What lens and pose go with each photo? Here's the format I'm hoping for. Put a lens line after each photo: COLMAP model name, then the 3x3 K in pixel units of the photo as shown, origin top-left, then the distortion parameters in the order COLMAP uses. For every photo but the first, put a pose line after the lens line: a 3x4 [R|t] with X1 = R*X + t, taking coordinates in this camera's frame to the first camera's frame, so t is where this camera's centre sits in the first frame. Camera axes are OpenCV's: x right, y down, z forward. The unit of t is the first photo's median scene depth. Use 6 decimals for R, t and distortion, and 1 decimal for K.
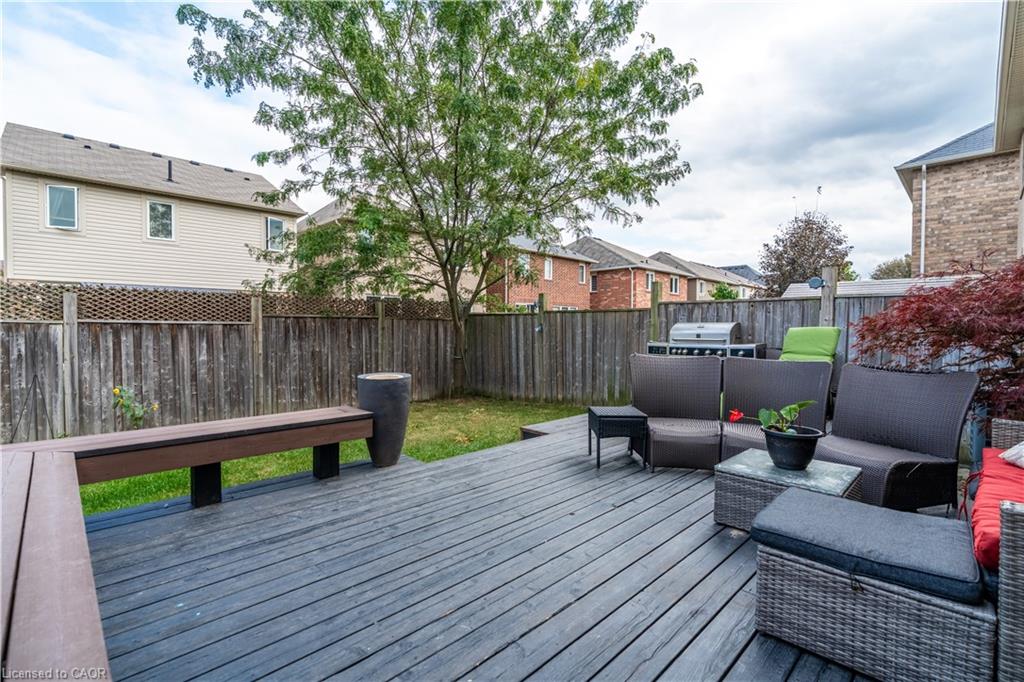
lens RADIAL K [[465.8, 0, 511.8], [0, 465.8, 340.3], [0, 0, 1]] dist [0.000834, 0.000124]
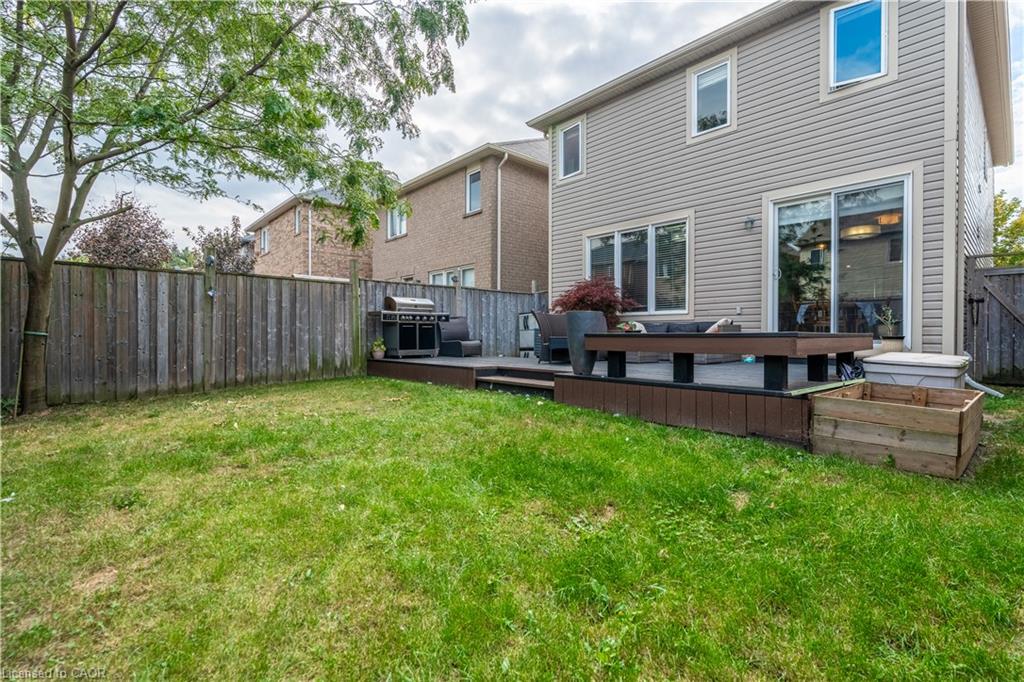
lens RADIAL K [[465.8, 0, 511.4], [0, 465.8, 336.6], [0, 0, 1]] dist [0.000834, 0.000124]
pose [[0.045349, -0.006999, 0.998947, -0.741708], [0.027703, 0.999600, 0.005746, 0.061192], [-0.998587, 0.027413, 0.045525, 0.508816]]
